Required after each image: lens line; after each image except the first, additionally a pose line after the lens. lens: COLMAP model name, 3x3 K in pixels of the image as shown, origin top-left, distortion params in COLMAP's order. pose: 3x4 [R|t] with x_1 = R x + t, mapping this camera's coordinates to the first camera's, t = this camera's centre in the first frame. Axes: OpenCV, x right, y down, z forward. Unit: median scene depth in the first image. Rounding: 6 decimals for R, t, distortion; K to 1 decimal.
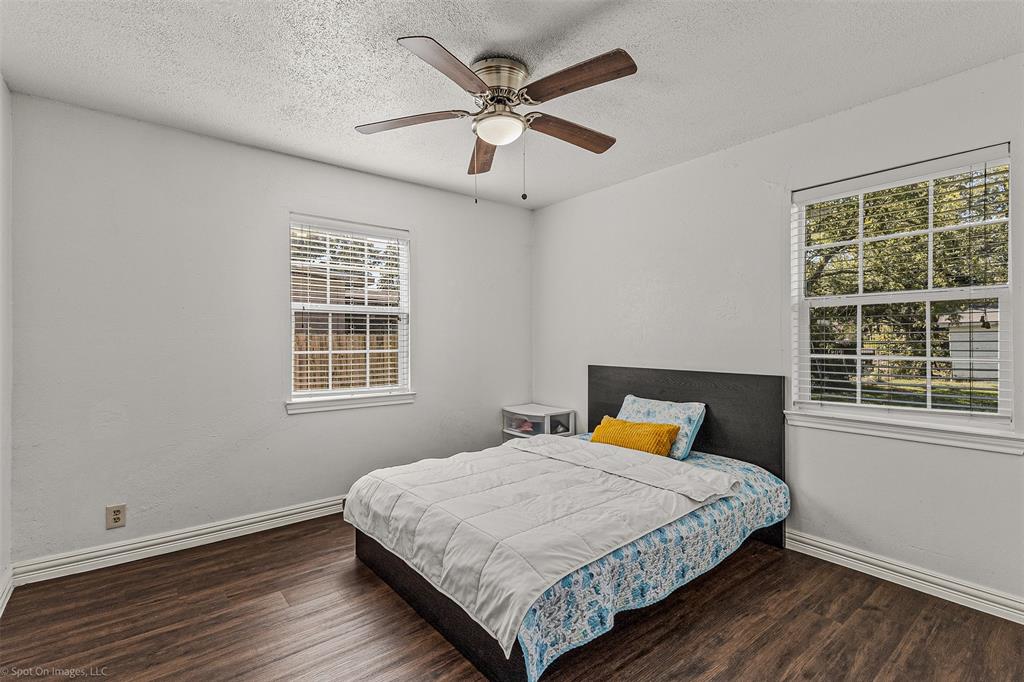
lens RADIAL K [[471.9, 0, 513.8], [0, 471.9, 341.3], [0, 0, 1]] dist [-0.000507, -0.000015]
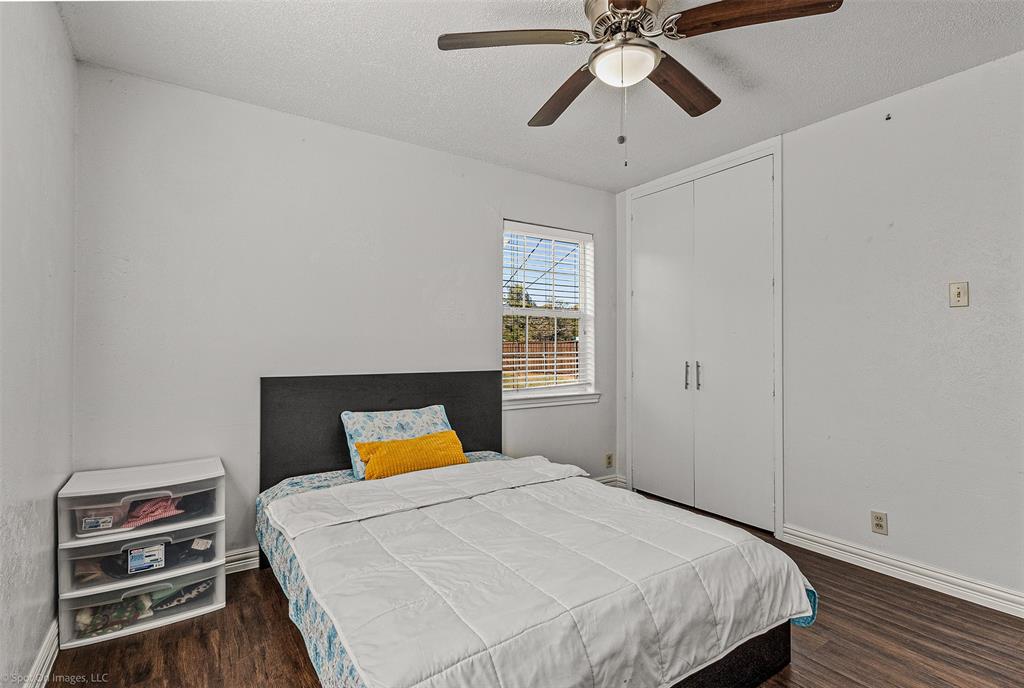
lens RADIAL K [[487.3, 0, 512.9], [0, 487.3, 347.1], [0, 0, 1]] dist [0.003093, 0.000110]
pose [[0.081296, 0.001275, 0.996689, -0.640021], [0.000773, 0.999999, -0.001342, 0.013932], [-0.996690, 0.000880, 0.081295, 0.830717]]
